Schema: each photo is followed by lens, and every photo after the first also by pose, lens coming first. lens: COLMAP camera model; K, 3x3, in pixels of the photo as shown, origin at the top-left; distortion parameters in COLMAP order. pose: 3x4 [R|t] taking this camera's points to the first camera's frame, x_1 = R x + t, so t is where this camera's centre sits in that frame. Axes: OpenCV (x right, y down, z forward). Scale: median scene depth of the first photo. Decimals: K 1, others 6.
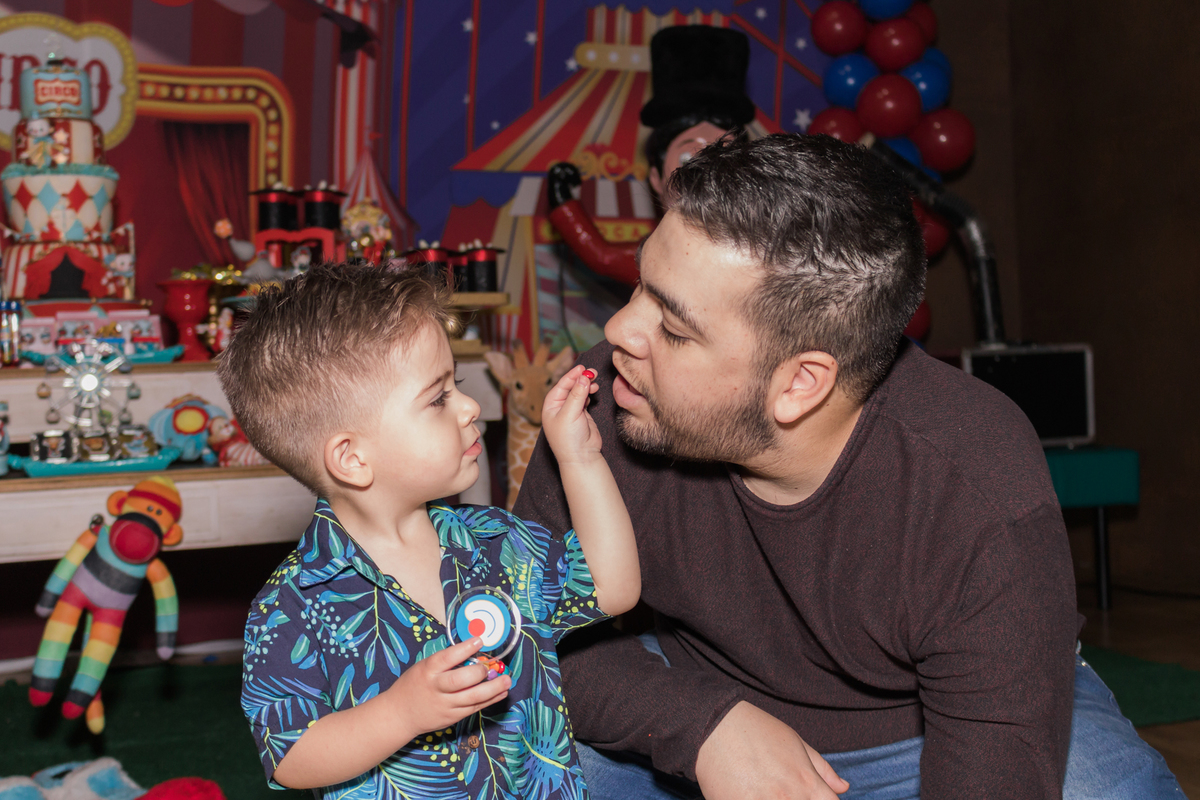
lens RADIAL K [[1846.1, 0, 604.6], [0, 1846.1, 388.3], [0, 0, 1]] dist [0.017496, 0.000000]
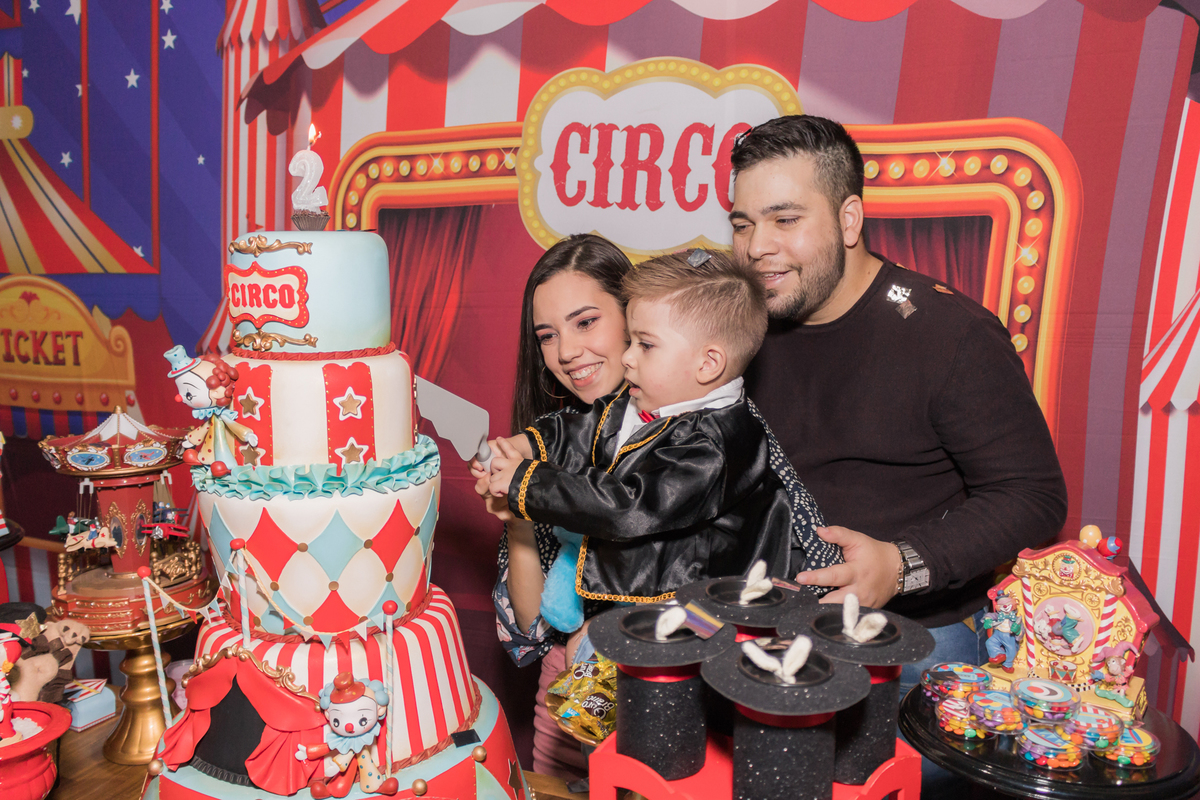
lens RADIAL K [[1019.5, 0, 600.4], [0, 1019.5, 411.9], [0, 0, 1]] dist [0.012967, 0.004729]
pose [[0.726774, 0.147259, -0.670906, -0.059217], [-0.029062, 0.982466, 0.184162, -0.144024], [0.686262, -0.114346, 0.718310, 0.704766]]
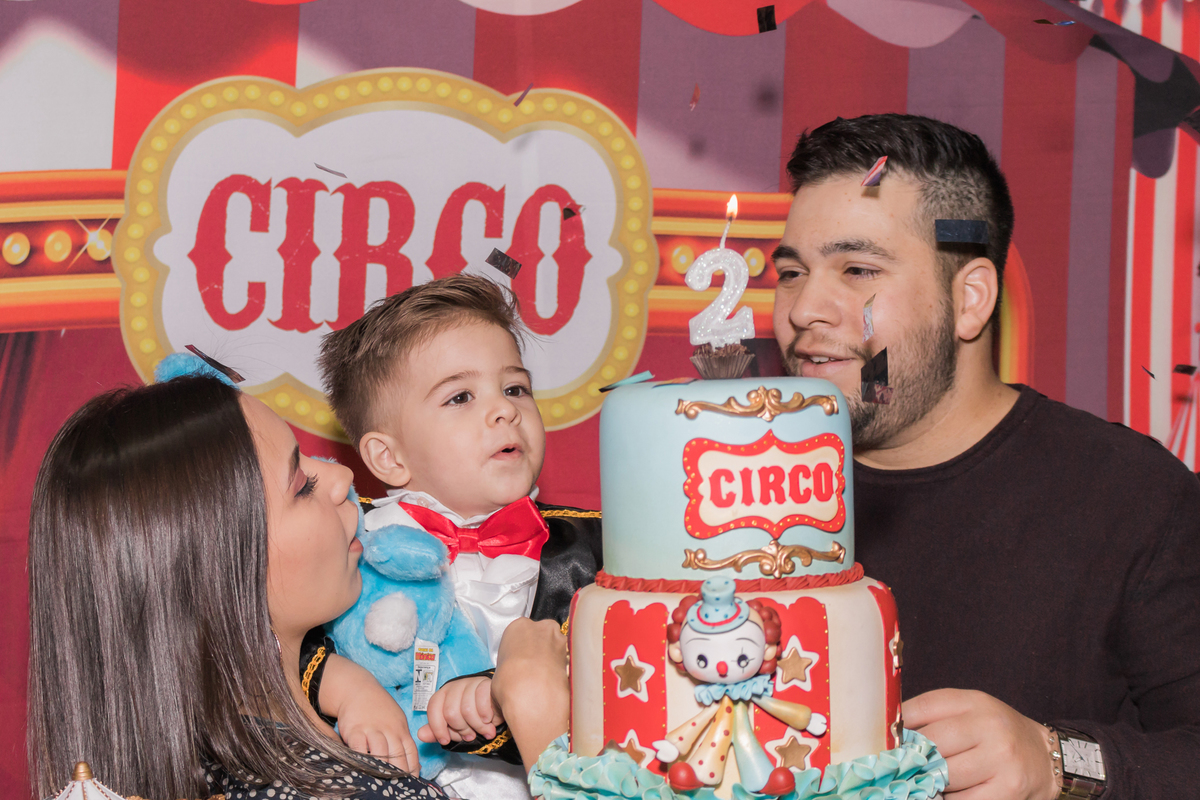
lens RADIAL K [[2292.5, 0, 510.7], [0, 2292.5, 349.7], [0, 0, 1]] dist [0.074443, 0.000000]
pose [[0.995806, -0.002750, -0.091444, -0.242075], [0.002144, 0.999975, -0.006728, -0.142064], [0.091460, 0.006504, 0.995788, 0.538842]]
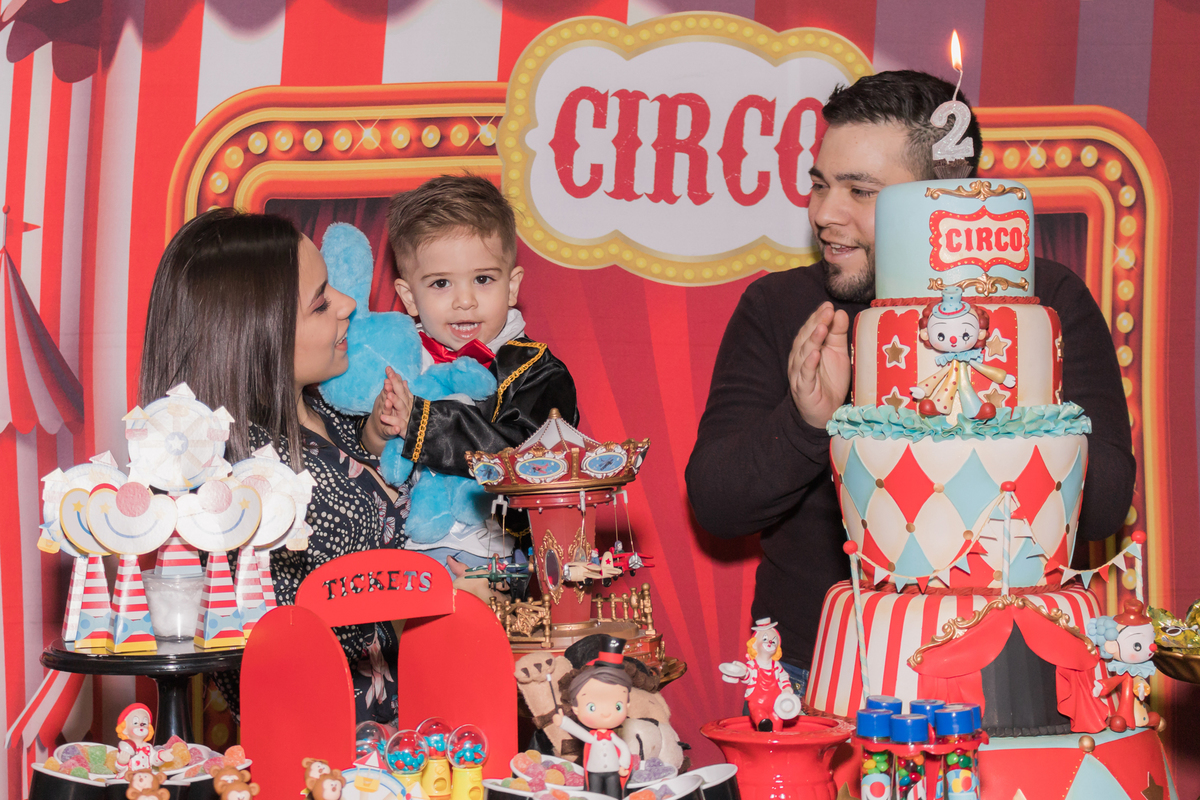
lens RADIAL K [[2292.5, 0, 477.0], [0, 2292.5, 320.9], [0, 0, 1]] dist [0.074443, 0.000000]
pose [[0.983973, 0.013954, -0.177773, -0.253057], [-0.017201, 0.999712, -0.016736, -0.104366], [0.177488, 0.019526, 0.983929, 0.360042]]
